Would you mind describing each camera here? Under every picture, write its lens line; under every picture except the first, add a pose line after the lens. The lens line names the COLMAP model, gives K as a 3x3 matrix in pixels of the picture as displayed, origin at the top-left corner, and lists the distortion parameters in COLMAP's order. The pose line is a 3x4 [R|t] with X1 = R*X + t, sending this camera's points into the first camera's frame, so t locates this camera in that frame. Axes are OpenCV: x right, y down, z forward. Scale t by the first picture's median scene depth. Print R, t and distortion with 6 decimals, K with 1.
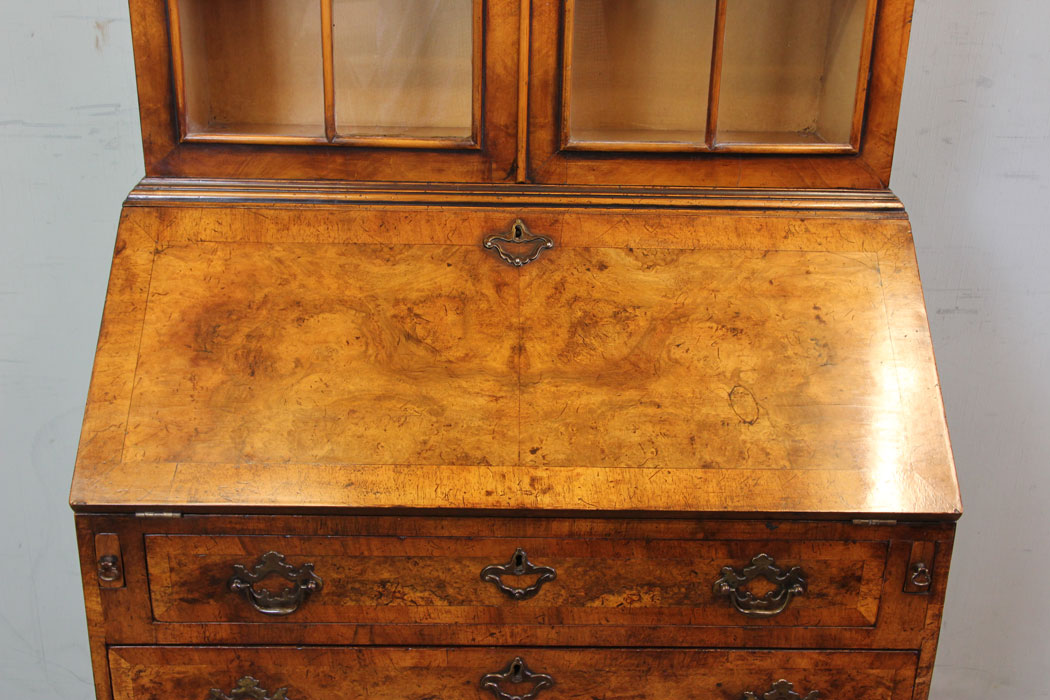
lens RADIAL K [[1213.3, 0, 516.7], [0, 1213.3, 365.8], [0, 0, 1]] dist [-0.012329, 0.000000]
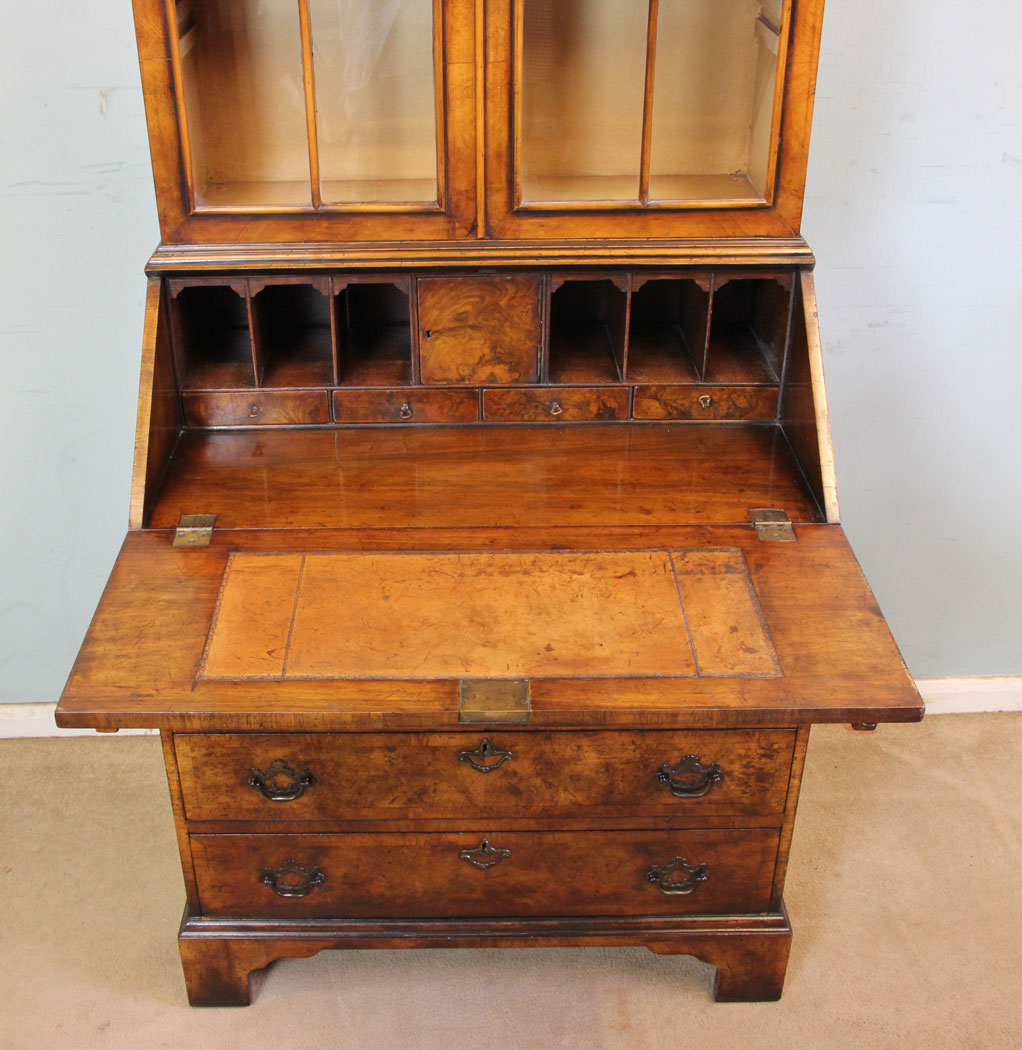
lens RADIAL K [[1345.3, 0, 440.9], [0, 1345.3, 549.4], [0, 0, 1]] dist [-0.091349, 0.000000]
pose [[0.998766, -0.018238, -0.046185, 0.020246], [0.025310, 0.987193, 0.157511, -0.063385], [0.042721, -0.158486, 0.986437, -0.330322]]
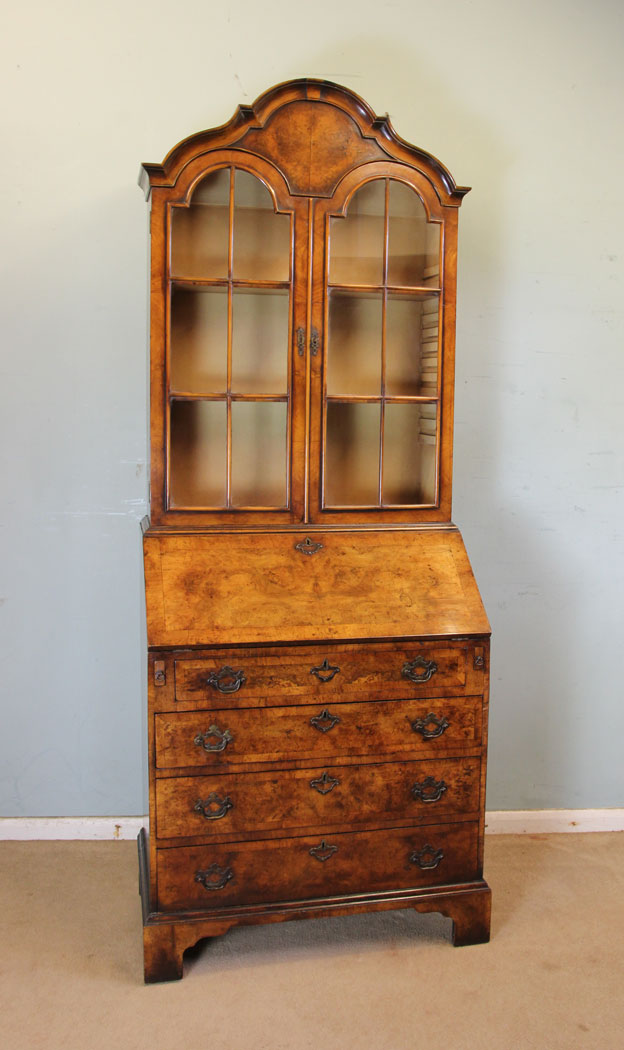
lens RADIAL K [[1021.9, 0, 359.3], [0, 1021.9, 507.9], [0, 0, 1]] dist [-0.069579, 0.000000]
pose [[0.976389, -0.029575, 0.213987, -0.348660], [0.085255, 0.962932, -0.255918, 0.371980], [-0.198486, 0.268119, 0.942717, -1.016775]]
